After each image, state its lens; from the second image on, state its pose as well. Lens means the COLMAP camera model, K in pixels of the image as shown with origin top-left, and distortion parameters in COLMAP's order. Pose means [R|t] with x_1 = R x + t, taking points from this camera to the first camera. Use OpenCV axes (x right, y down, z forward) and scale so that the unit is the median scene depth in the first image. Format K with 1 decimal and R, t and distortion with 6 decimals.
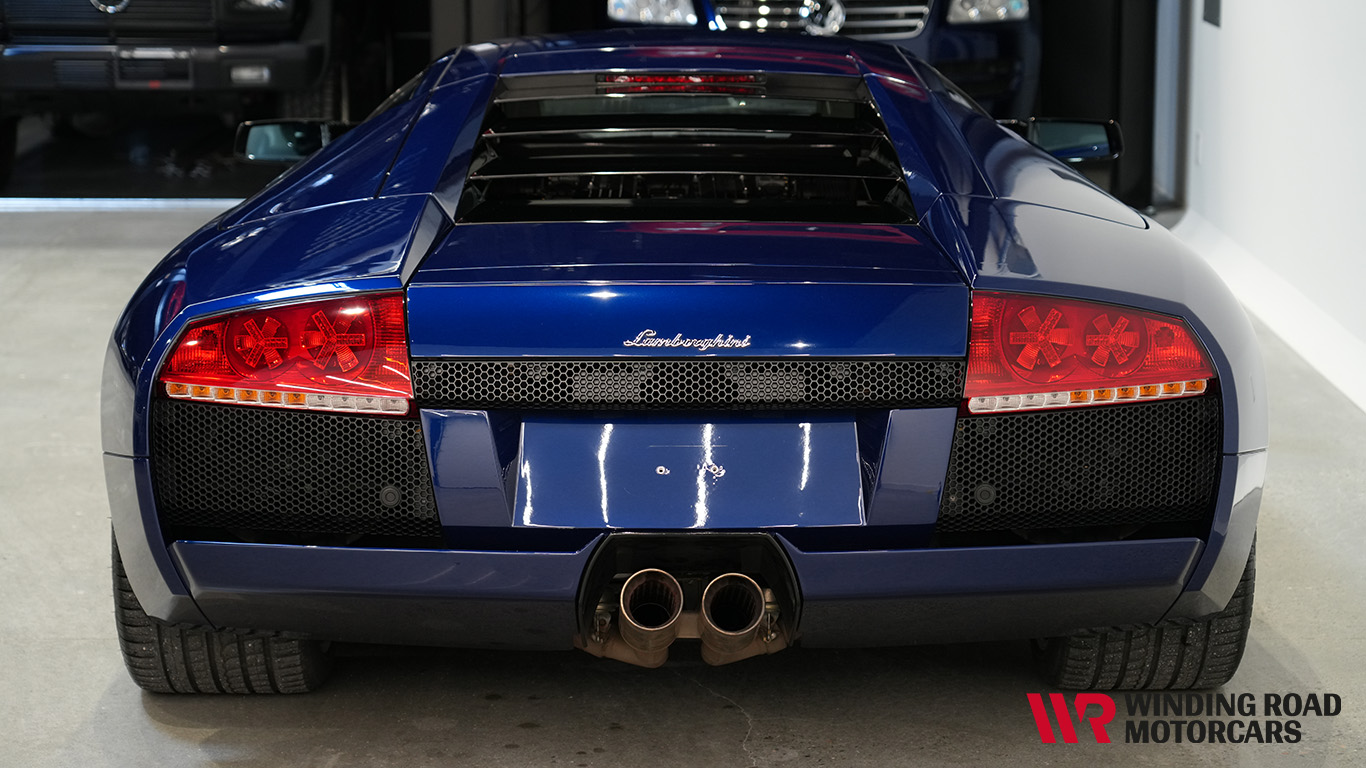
lens RADIAL K [[2866.5, 0, 685.5], [0, 2866.5, 383.9], [0, 0, 1]] dist [-0.024195, 0.000000]
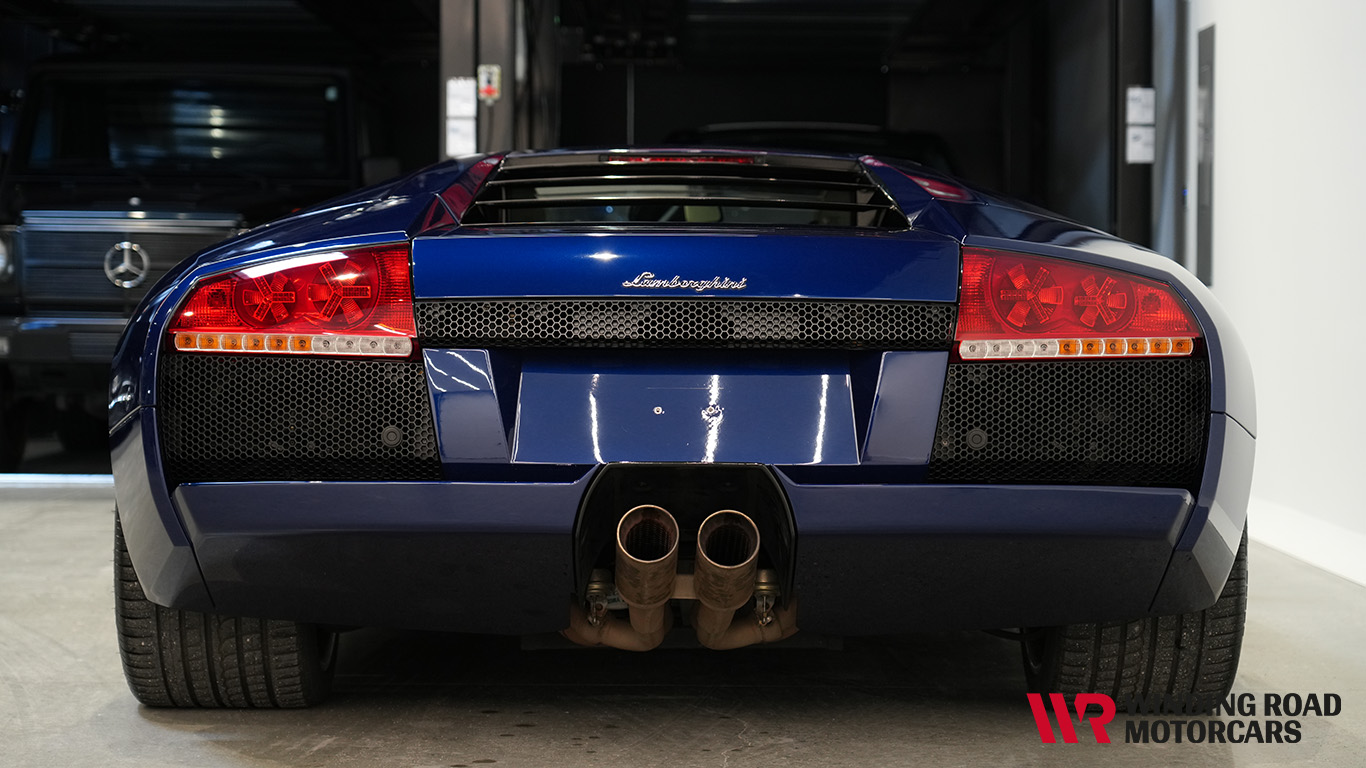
lens RADIAL K [[2866.5, 0, 680.2], [0, 2866.5, 382.8], [0, 0, 1]] dist [-0.024195, 0.000000]
pose [[0.999971, 0.006460, -0.004115, 0.003368], [-0.007038, 0.986970, -0.160751, 0.179614], [0.003023, 0.160775, 0.986986, -0.006429]]
